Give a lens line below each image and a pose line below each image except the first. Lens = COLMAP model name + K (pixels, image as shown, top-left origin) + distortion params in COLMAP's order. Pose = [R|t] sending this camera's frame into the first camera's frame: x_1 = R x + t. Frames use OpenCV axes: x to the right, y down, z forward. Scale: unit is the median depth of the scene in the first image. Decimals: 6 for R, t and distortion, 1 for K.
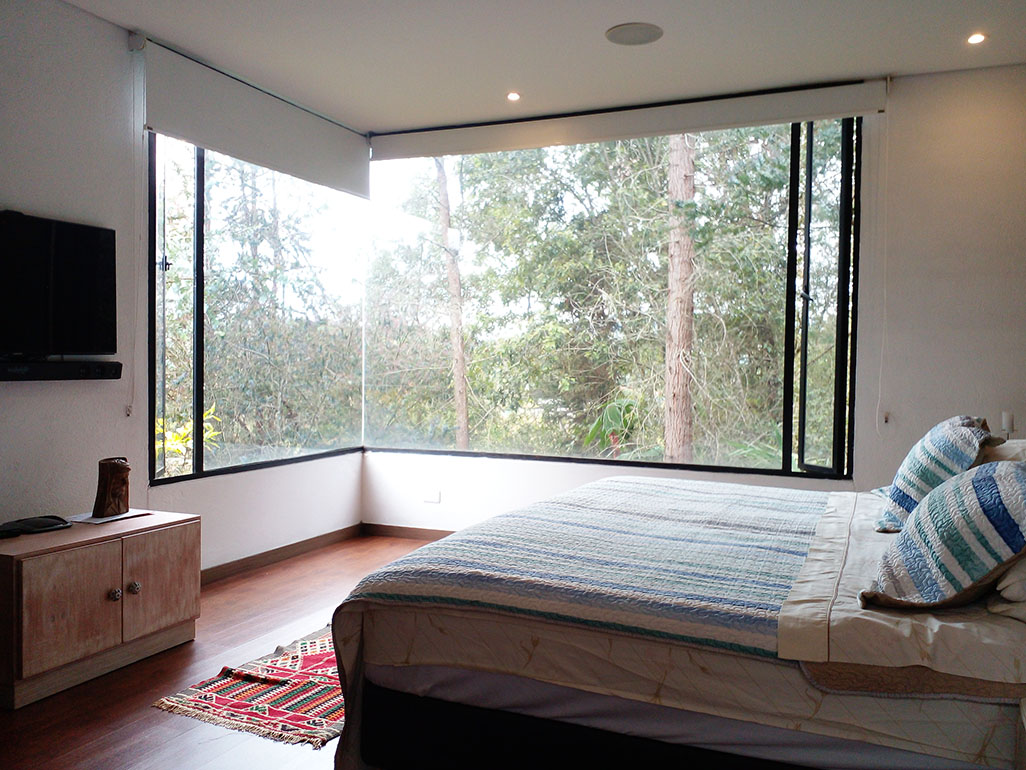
lens RADIAL K [[833.9, 0, 512.1], [0, 833.9, 384.5], [0, 0, 1]] dist [0.066317, -0.099171]
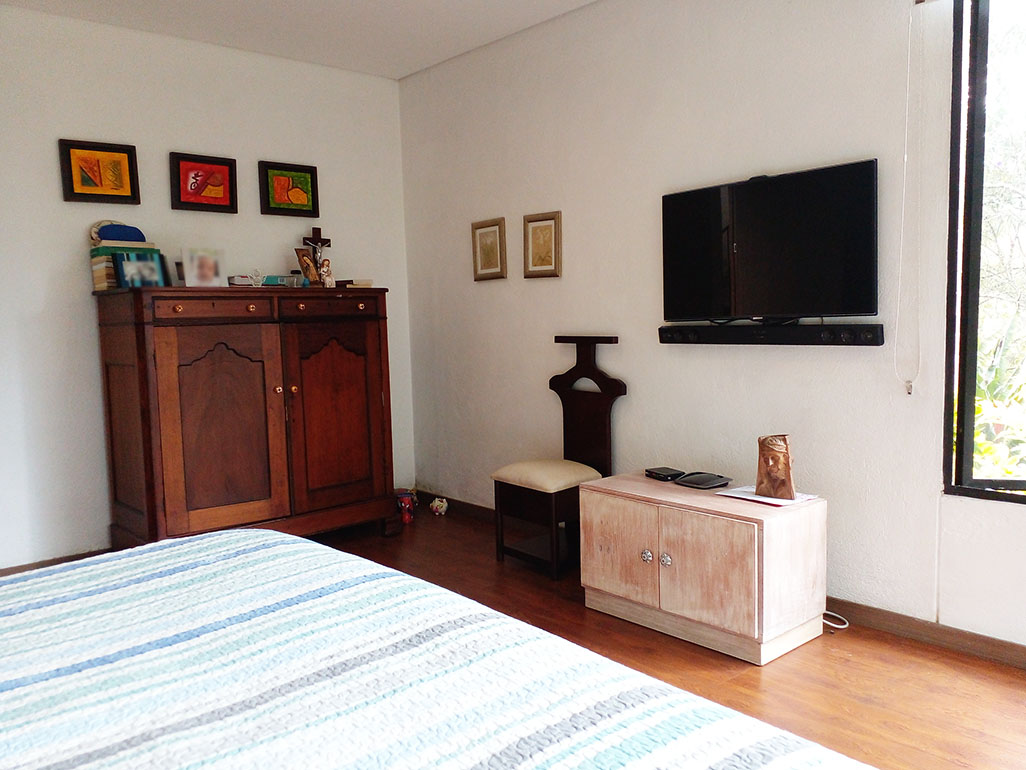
lens RADIAL K [[833.9, 0, 512.4], [0, 833.9, 387.9], [0, 0, 1]] dist [0.066317, -0.099171]
pose [[-0.426225, 0.073933, -0.901591, 0.458489], [-0.006904, 0.996360, 0.084968, -0.036450], [0.904591, 0.042440, -0.424163, 1.162725]]
